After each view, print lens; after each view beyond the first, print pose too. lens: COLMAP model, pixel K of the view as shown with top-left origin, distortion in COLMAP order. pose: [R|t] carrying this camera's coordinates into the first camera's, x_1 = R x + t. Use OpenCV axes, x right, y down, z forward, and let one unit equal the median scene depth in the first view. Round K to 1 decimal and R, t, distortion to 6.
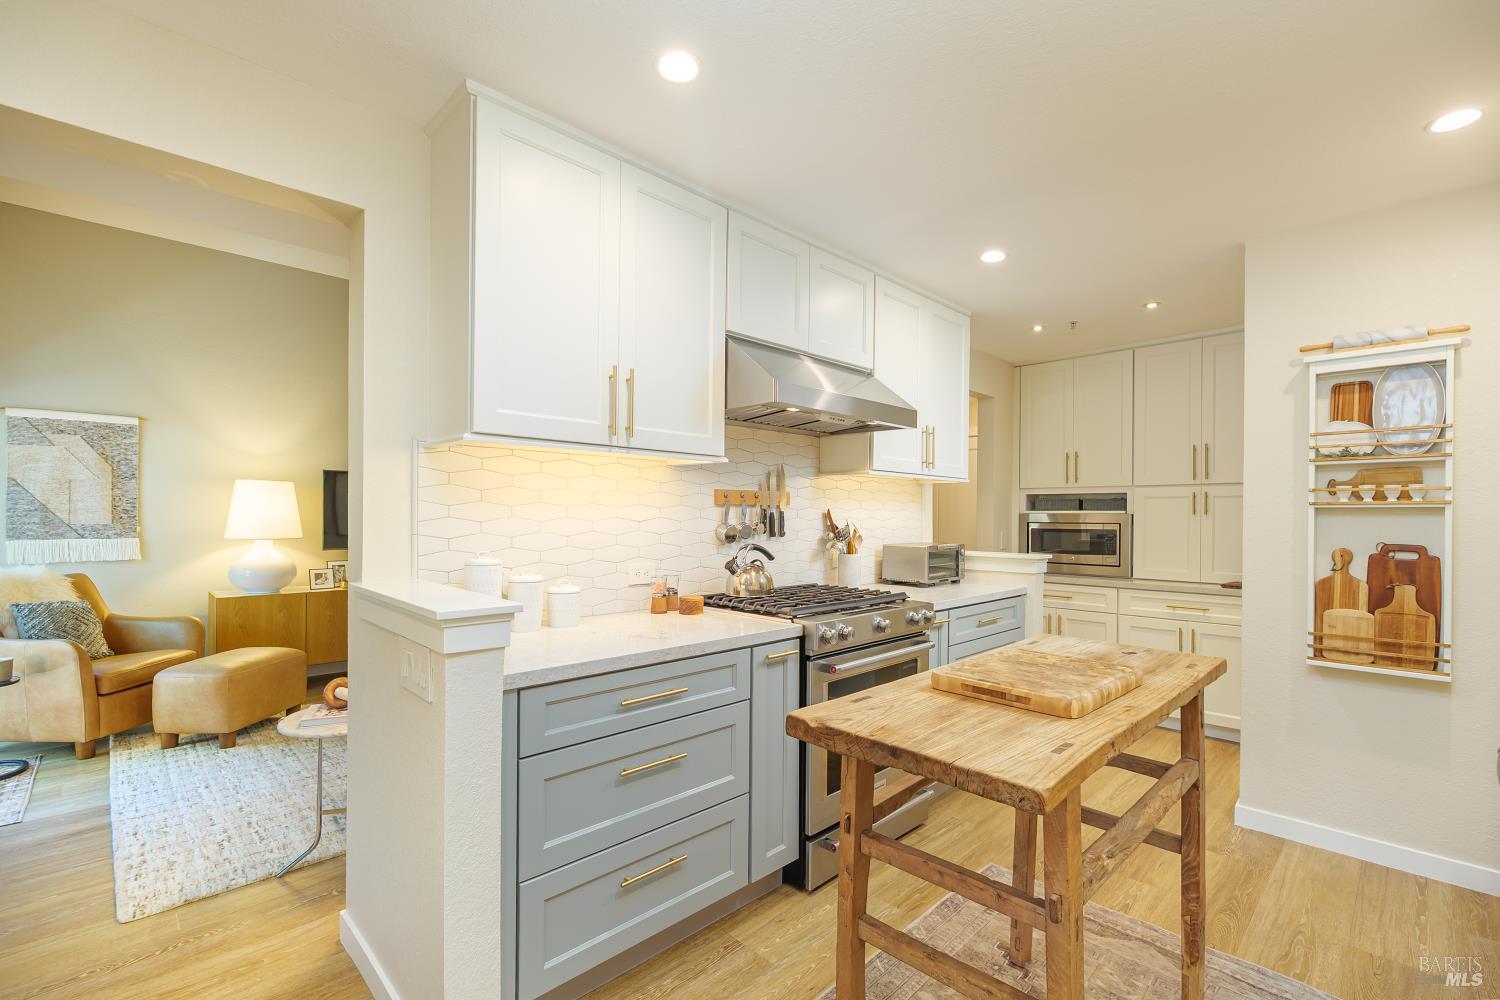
lens RADIAL K [[663.2, 0, 748.1], [0, 663.2, 517.1], [0, 0, 1]] dist [-0.000756, -0.000885]
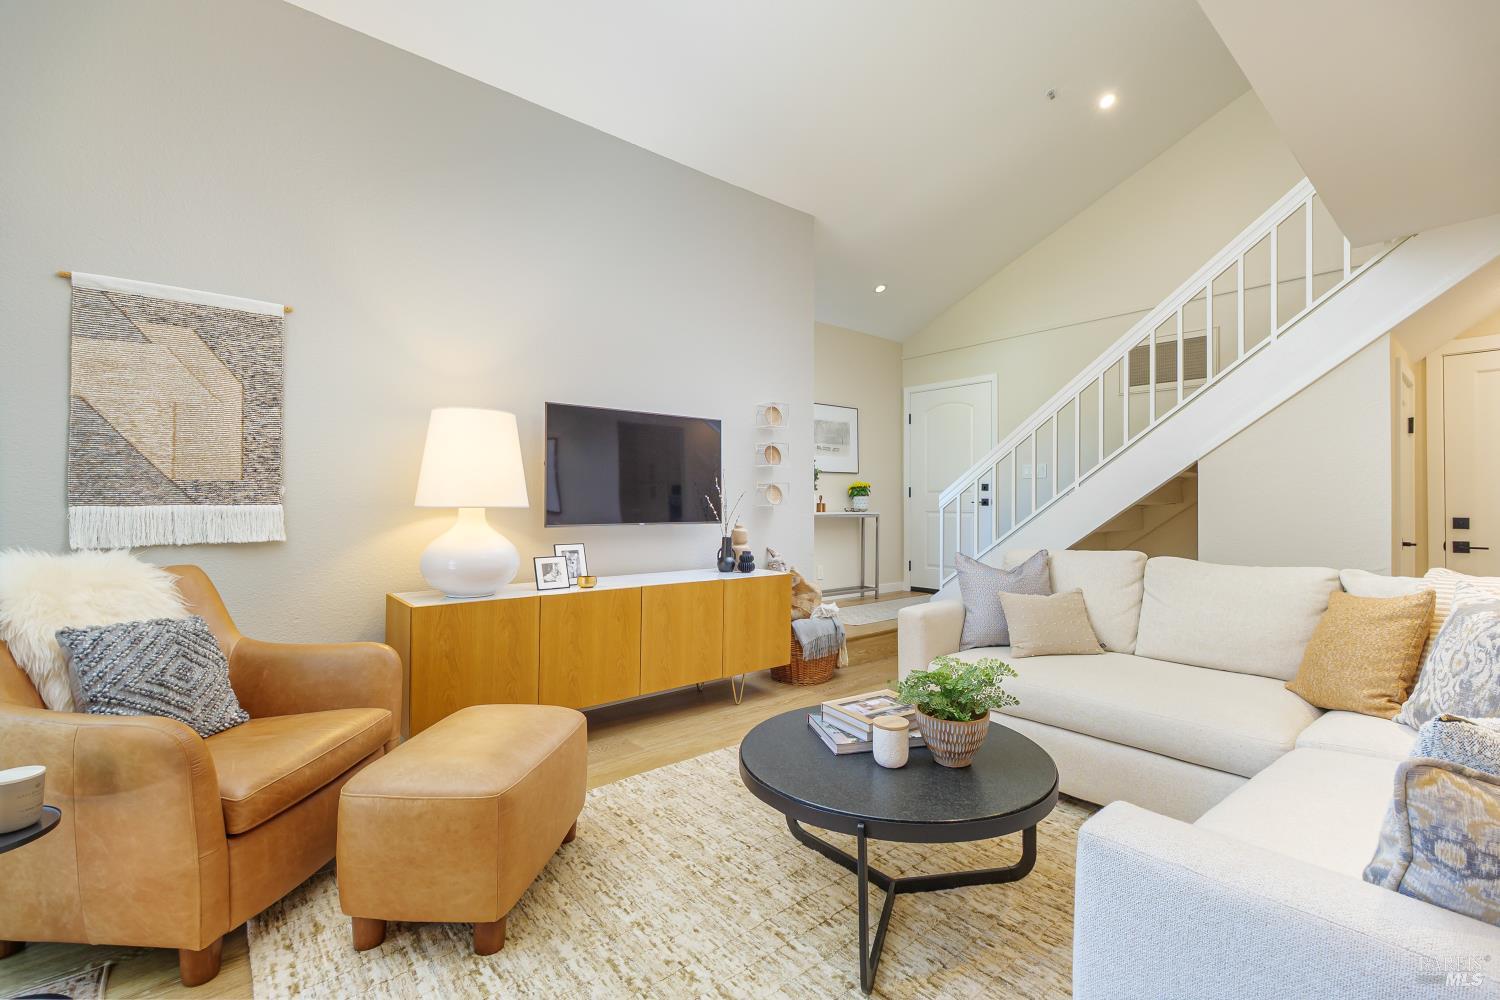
lens RADIAL K [[663.2, 0, 762.7], [0, 663.2, 491.6], [0, 0, 1]] dist [-0.000756, -0.000885]
pose [[0.997442, -0.003915, -0.071367, -0.483939], [0.002602, 0.999826, -0.018481, 0.034551], [0.071427, 0.018248, 0.997279, 0.472739]]
